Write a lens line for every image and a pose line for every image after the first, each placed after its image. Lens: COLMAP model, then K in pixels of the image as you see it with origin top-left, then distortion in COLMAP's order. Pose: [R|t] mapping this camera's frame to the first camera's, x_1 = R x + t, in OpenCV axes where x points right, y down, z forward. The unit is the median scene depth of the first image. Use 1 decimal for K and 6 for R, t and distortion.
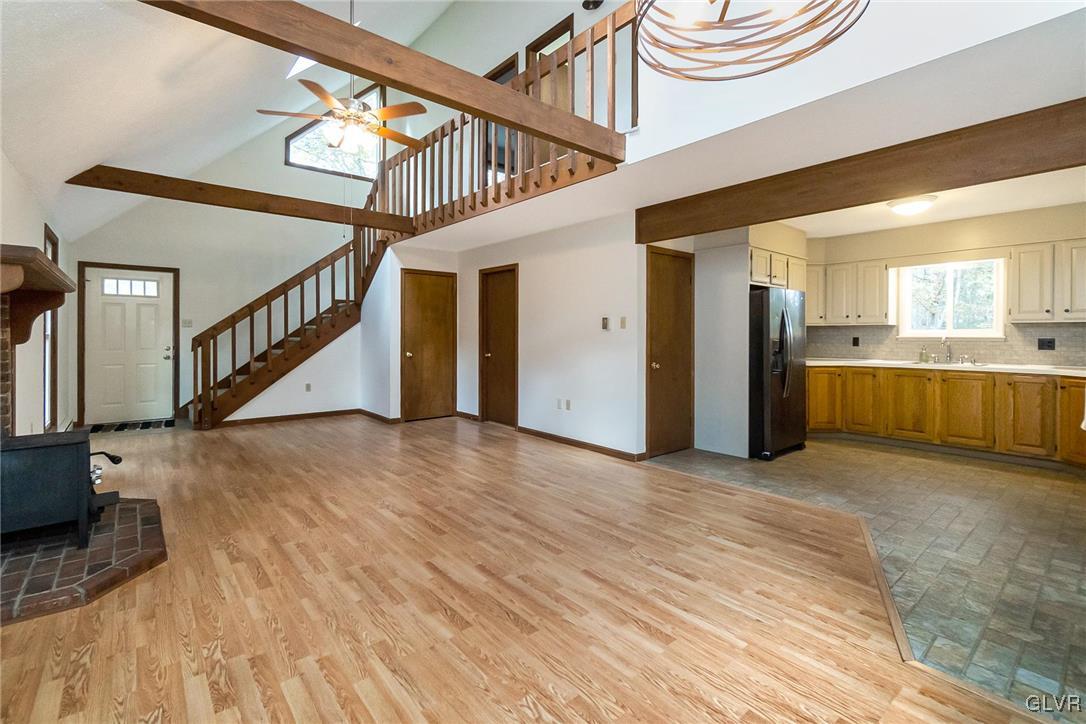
lens RADIAL K [[487.6, 0, 528.8], [0, 487.6, 336.0], [0, 0, 1]] dist [-0.001111, -0.000037]
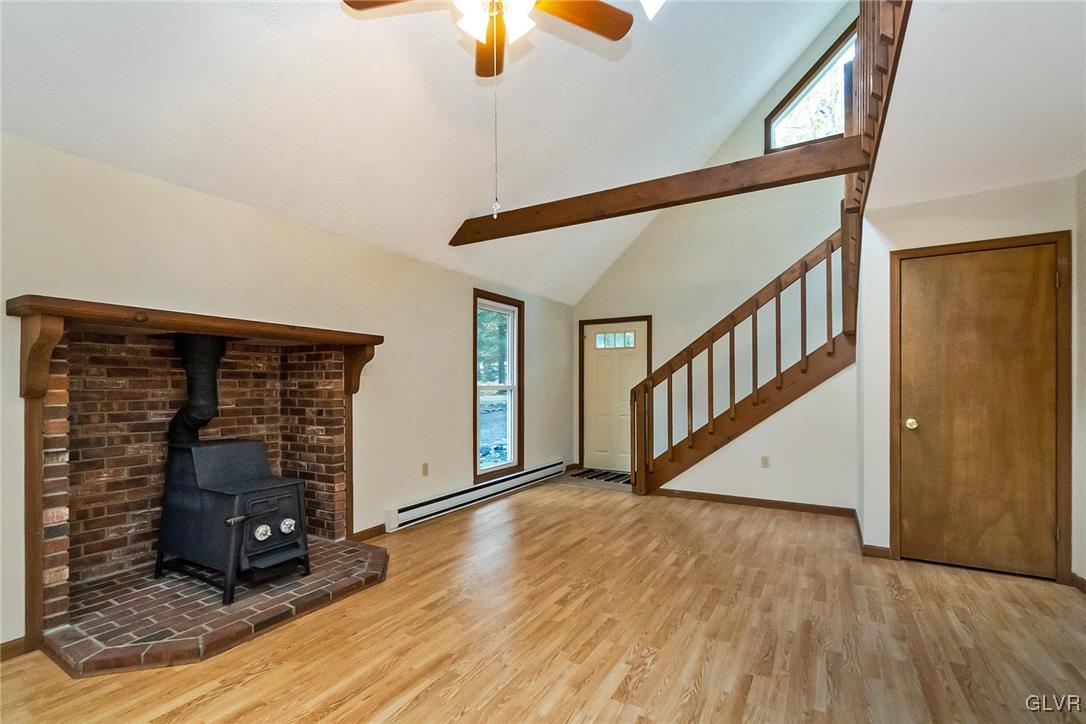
lens RADIAL K [[481.0, 0, 545.5], [0, 481.0, 387.6], [0, 0, 1]] dist [-0.003263, -0.000167]
pose [[0.350882, -0.001611, -0.936418, 0.107671], [-0.001132, 0.999997, -0.002145, 0.003887], [0.936419, 0.001813, 0.350880, 0.679023]]
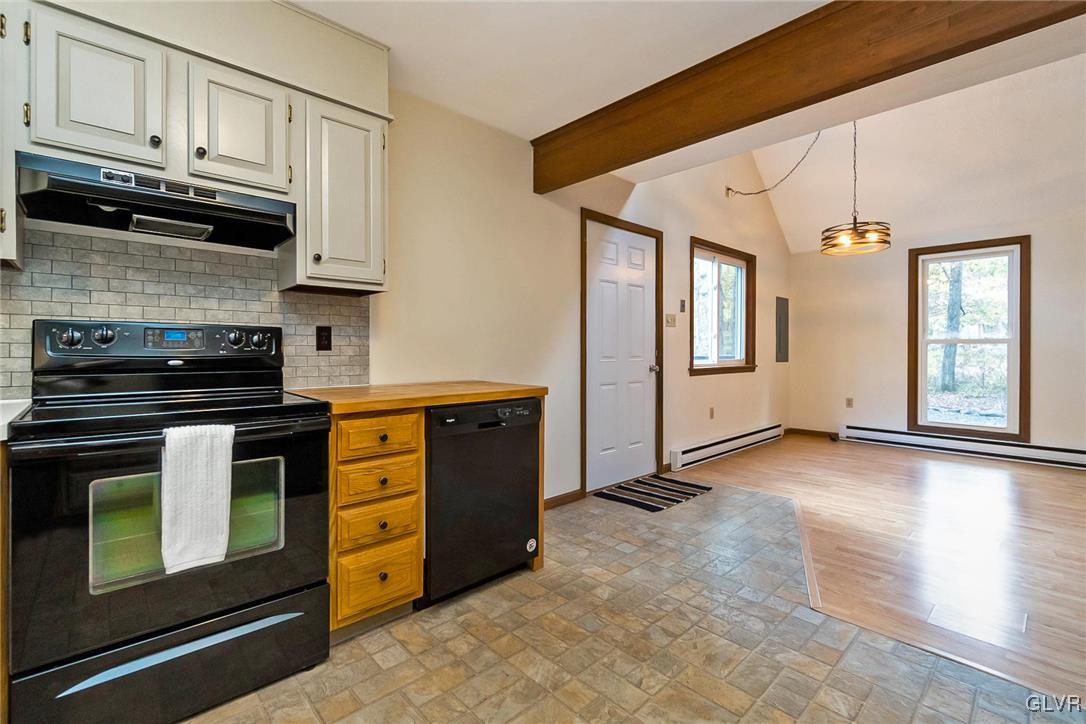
lens RADIAL K [[491.5, 0, 542.7], [0, 491.5, 349.2], [0, 0, 1]] dist [-0.000285, 0.000103]
pose [[-0.997772, -0.005654, -0.066481, 0.729336], [-0.005937, 0.999974, 0.004054, 0.024305], [0.066457, 0.004440, -0.997779, 1.090942]]
